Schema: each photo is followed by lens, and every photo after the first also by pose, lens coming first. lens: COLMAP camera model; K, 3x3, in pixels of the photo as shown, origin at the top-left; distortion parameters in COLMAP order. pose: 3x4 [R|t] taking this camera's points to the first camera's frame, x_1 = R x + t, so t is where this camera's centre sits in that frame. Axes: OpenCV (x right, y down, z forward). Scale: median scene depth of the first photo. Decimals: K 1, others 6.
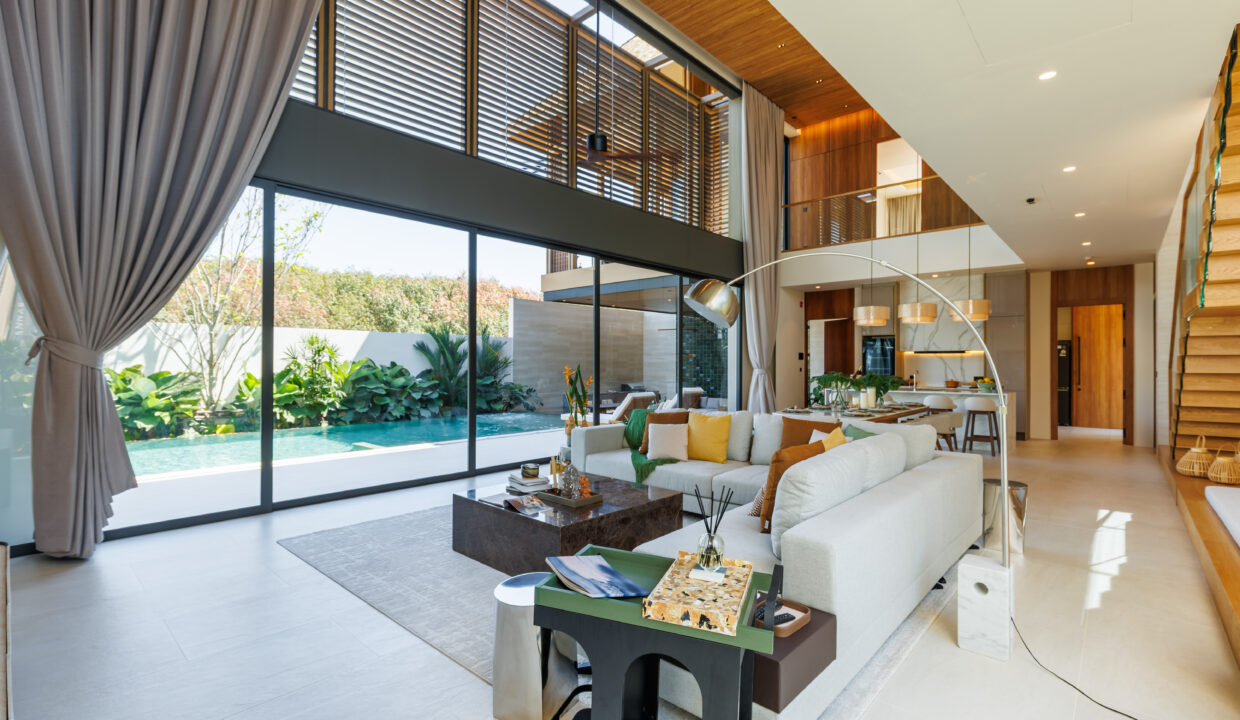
lens RADIAL K [[558.6, 0, 620.0], [0, 558.6, 360.0], [0, 0, 1]] dist [0.000226, 0.000035]
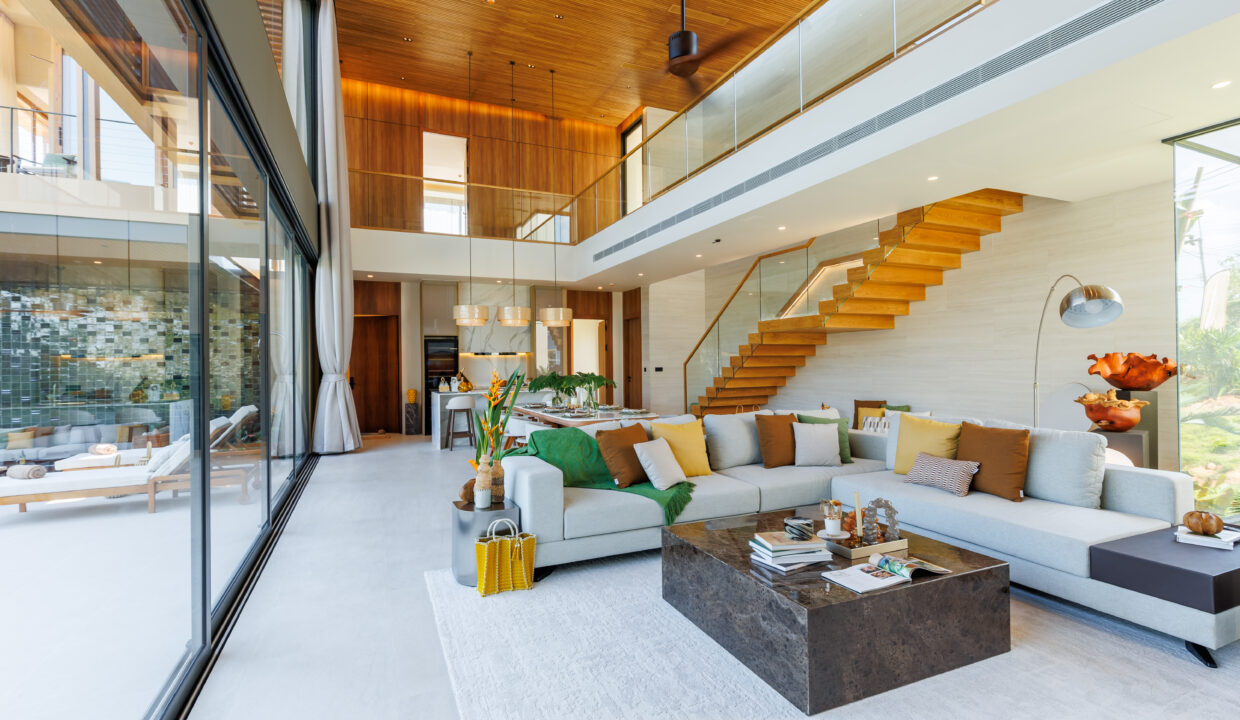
lens RADIAL K [[558.6, 0, 620.0], [0, 558.6, 360.0], [0, 0, 1]] dist [0.000226, 0.000035]
pose [[0.395957, -0.004128, 0.918260, -0.284036], [0.008397, 0.999964, 0.000874, -0.001267], [-0.918231, 0.007365, 0.395977, 0.333187]]
